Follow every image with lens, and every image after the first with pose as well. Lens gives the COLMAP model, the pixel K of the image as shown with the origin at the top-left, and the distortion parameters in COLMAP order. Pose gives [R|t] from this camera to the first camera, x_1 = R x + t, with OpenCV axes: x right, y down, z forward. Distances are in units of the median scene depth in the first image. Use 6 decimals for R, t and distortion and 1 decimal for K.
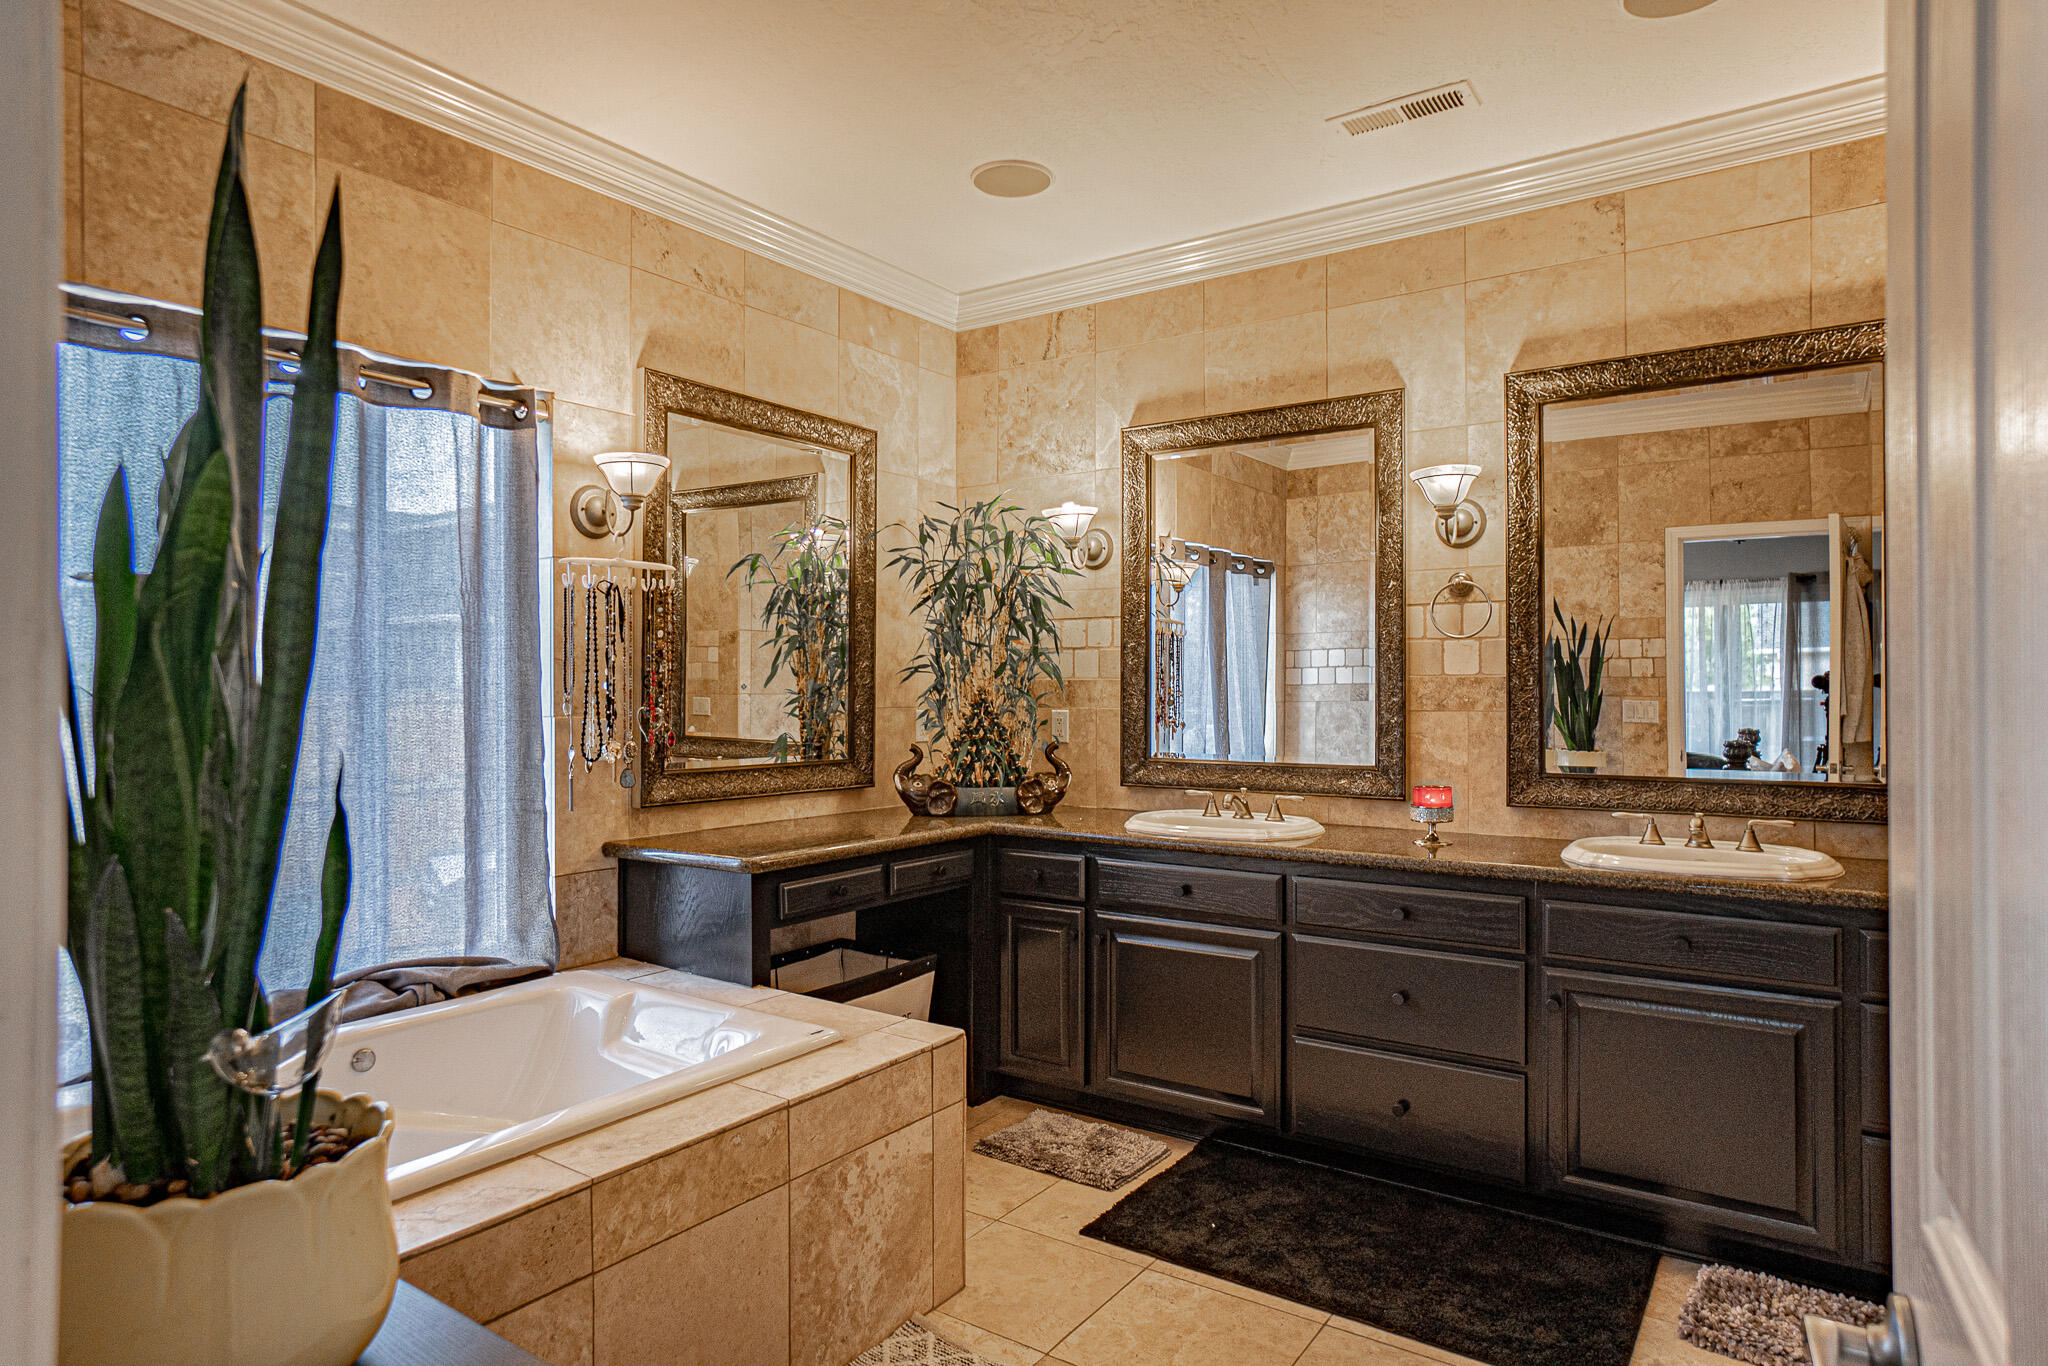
lens RADIAL K [[1136.6, 0, 1012.8], [0, 1136.6, 680.5], [0, 0, 1]] dist [-0.015505, 0.008257]
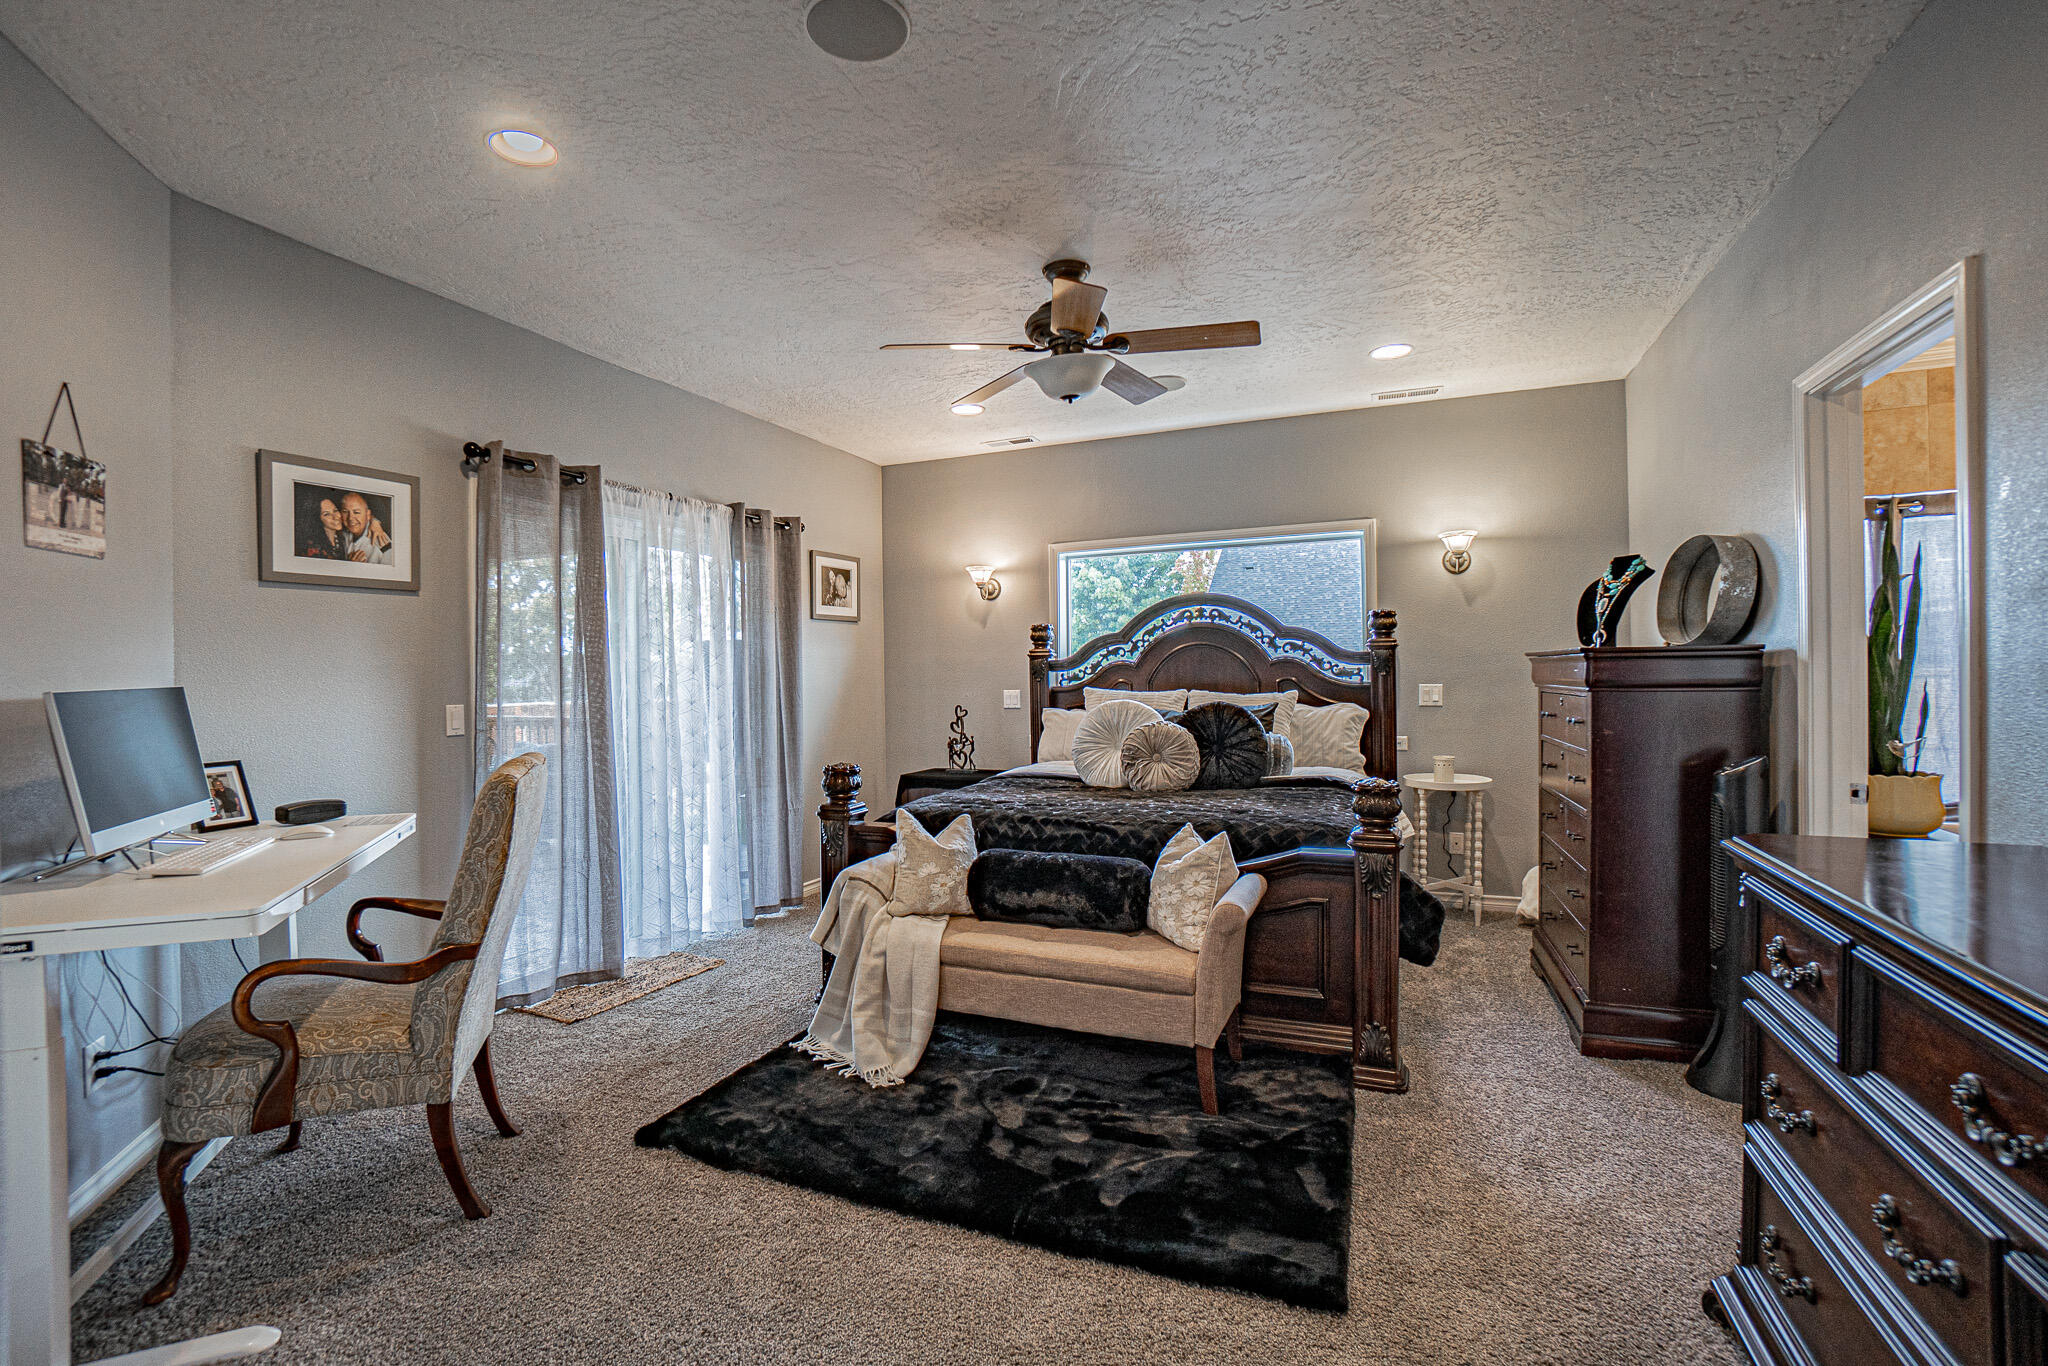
lens RADIAL K [[907.2, 0, 1022.6], [0, 907.2, 674.1], [0, 0, 1]] dist [-0.052908, 0.017458]
pose [[0.199297, -0.000850, -0.979939, 0.572814], [0.015092, 0.999884, 0.002202, 0.000107], [0.979823, -0.015228, 0.199287, -0.871826]]
